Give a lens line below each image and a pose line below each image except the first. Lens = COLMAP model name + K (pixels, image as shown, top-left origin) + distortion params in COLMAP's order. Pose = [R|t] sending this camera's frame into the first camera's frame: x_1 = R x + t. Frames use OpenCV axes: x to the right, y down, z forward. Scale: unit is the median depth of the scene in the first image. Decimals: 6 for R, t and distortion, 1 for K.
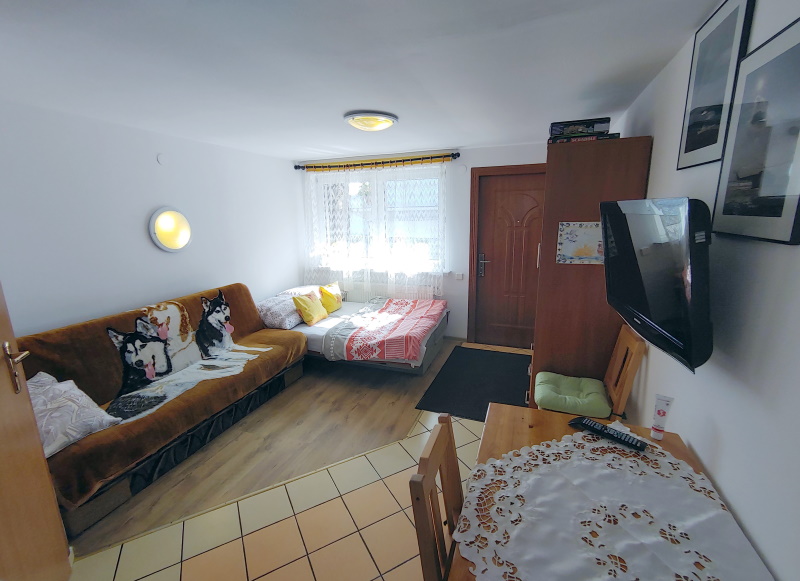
lens RADIAL K [[353.4, 0, 398.8], [0, 353.4, 288.4], [0, 0, 1]] dist [-0.000348, 0.000022]
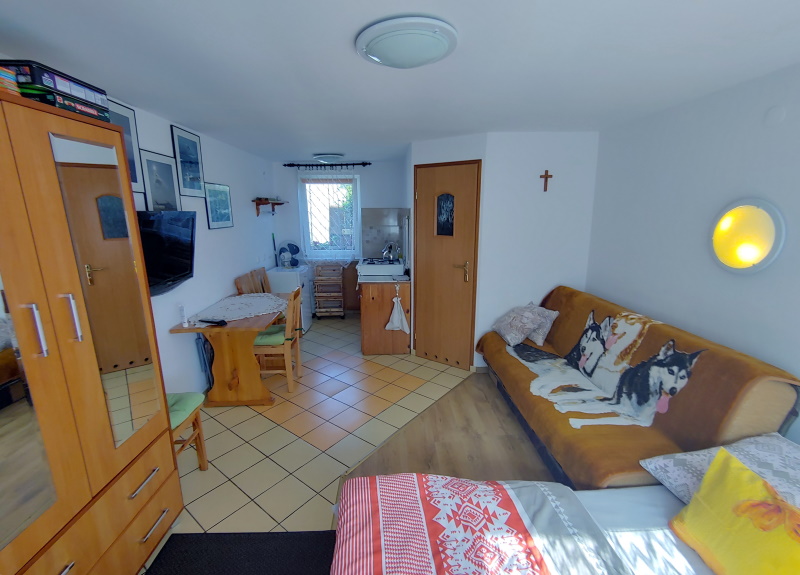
lens RADIAL K [[353.4, 0, 401.3], [0, 353.4, 290.4], [0, 0, 1]] dist [-0.000348, 0.000022]
pose [[-0.916115, 0.108465, -0.385966, 0.156675], [-0.065436, 0.909346, 0.410862, -0.322317], [0.395541, 0.401653, -0.825968, 1.435559]]
